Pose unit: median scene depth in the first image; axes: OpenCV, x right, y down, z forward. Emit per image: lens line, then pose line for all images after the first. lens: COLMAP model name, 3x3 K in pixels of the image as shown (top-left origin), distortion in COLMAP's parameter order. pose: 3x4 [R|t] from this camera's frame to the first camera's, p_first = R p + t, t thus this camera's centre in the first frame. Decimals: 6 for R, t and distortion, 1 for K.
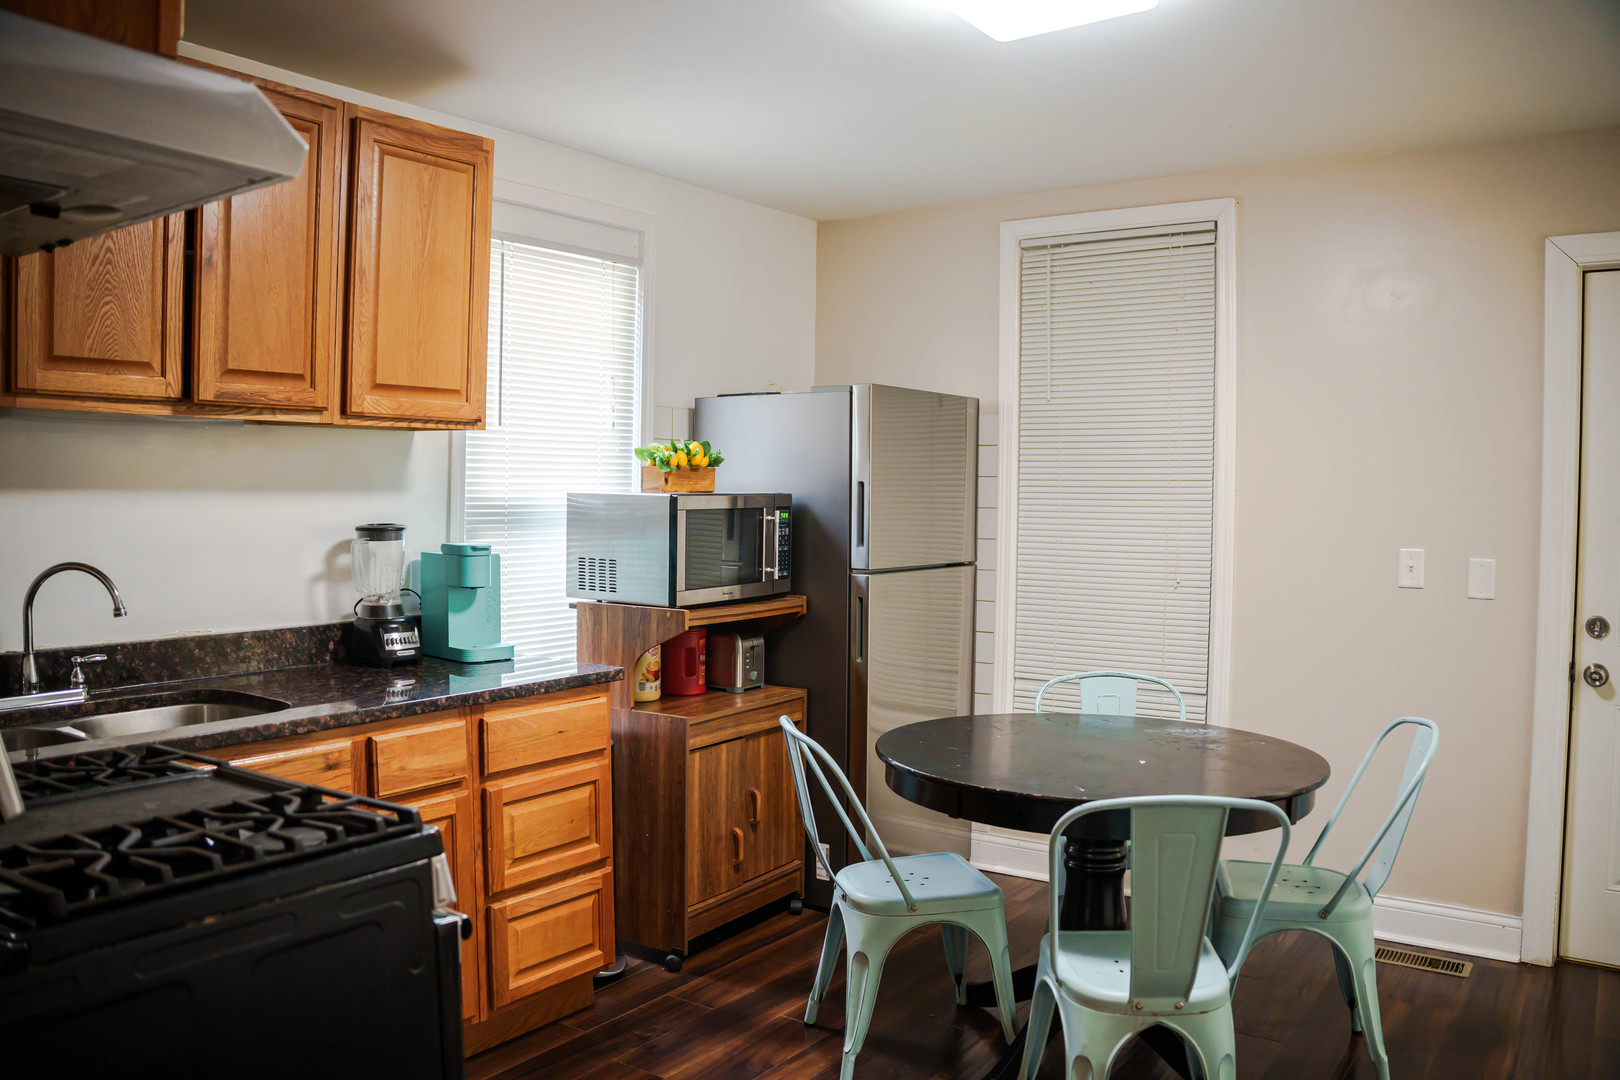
lens RADIAL K [[1279.1, 0, 813.5], [0, 1279.1, 534.7], [0, 0, 1]] dist [-0.188566, 0.127208]
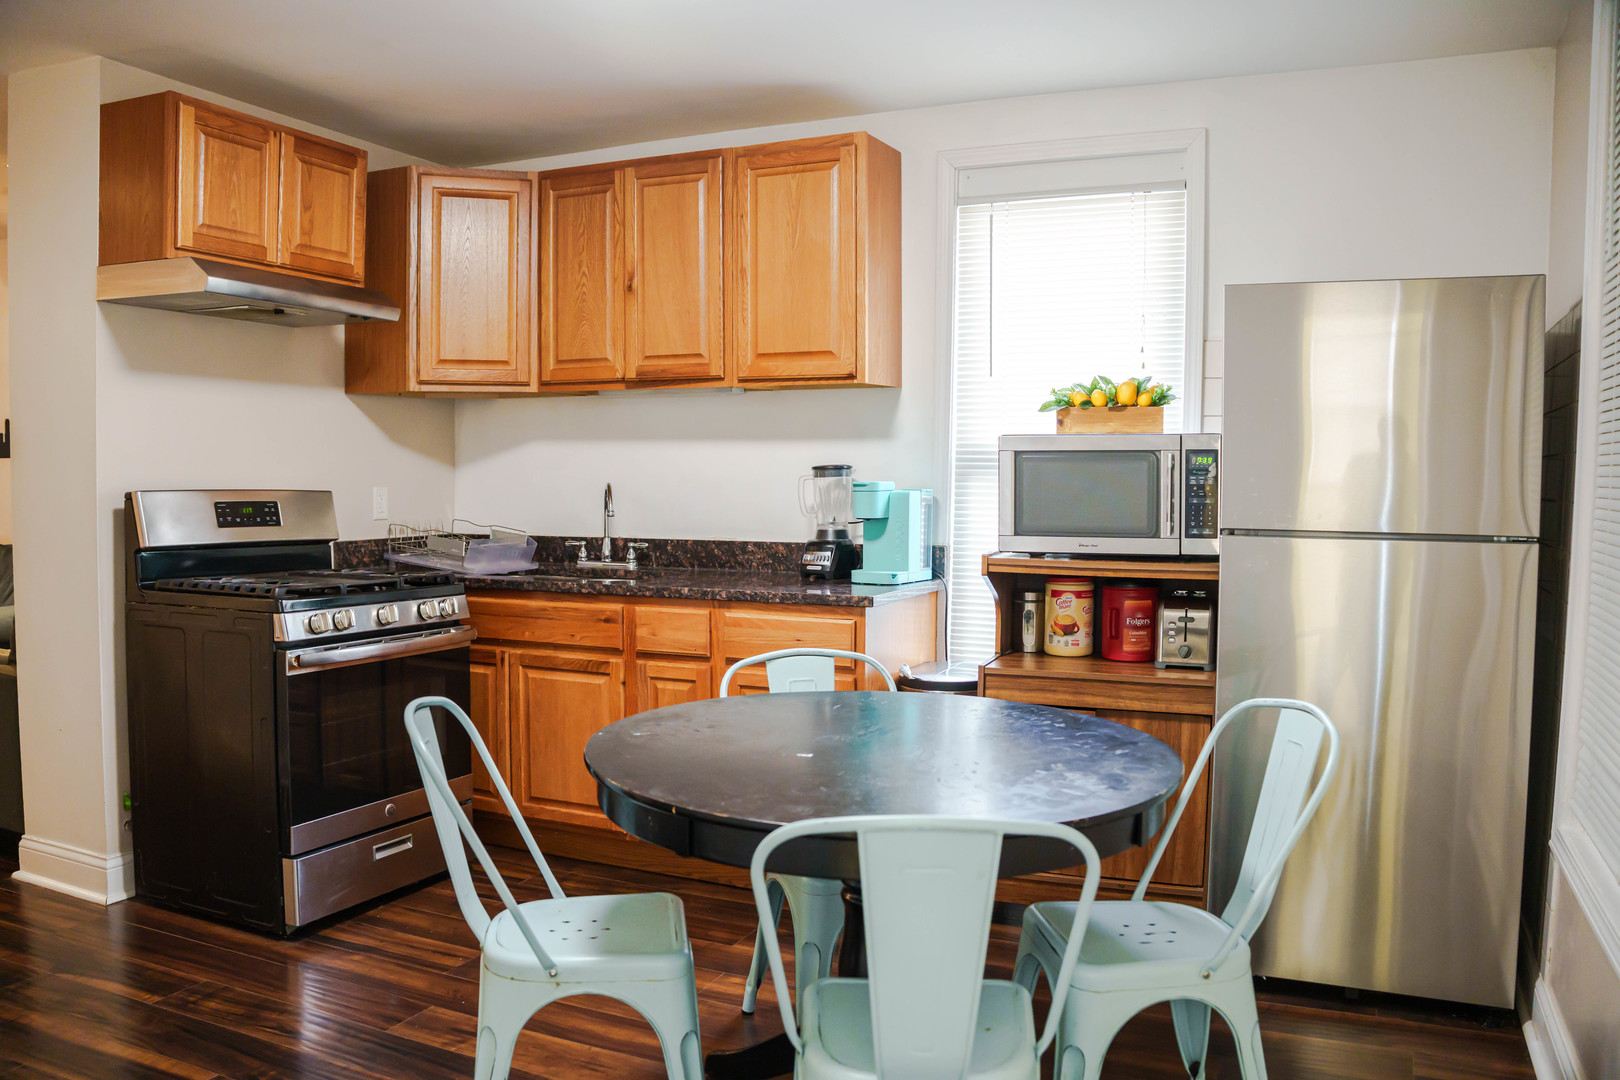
lens RADIAL K [[1279.1, 0, 813.5], [0, 1279.1, 534.7], [0, 0, 1]] dist [-0.188566, 0.127208]
pose [[0.174157, 0.040124, -0.983900, 0.957562], [-0.039902, 0.998636, 0.033662, 0.020165], [0.983909, 0.033397, 0.175520, 0.815027]]
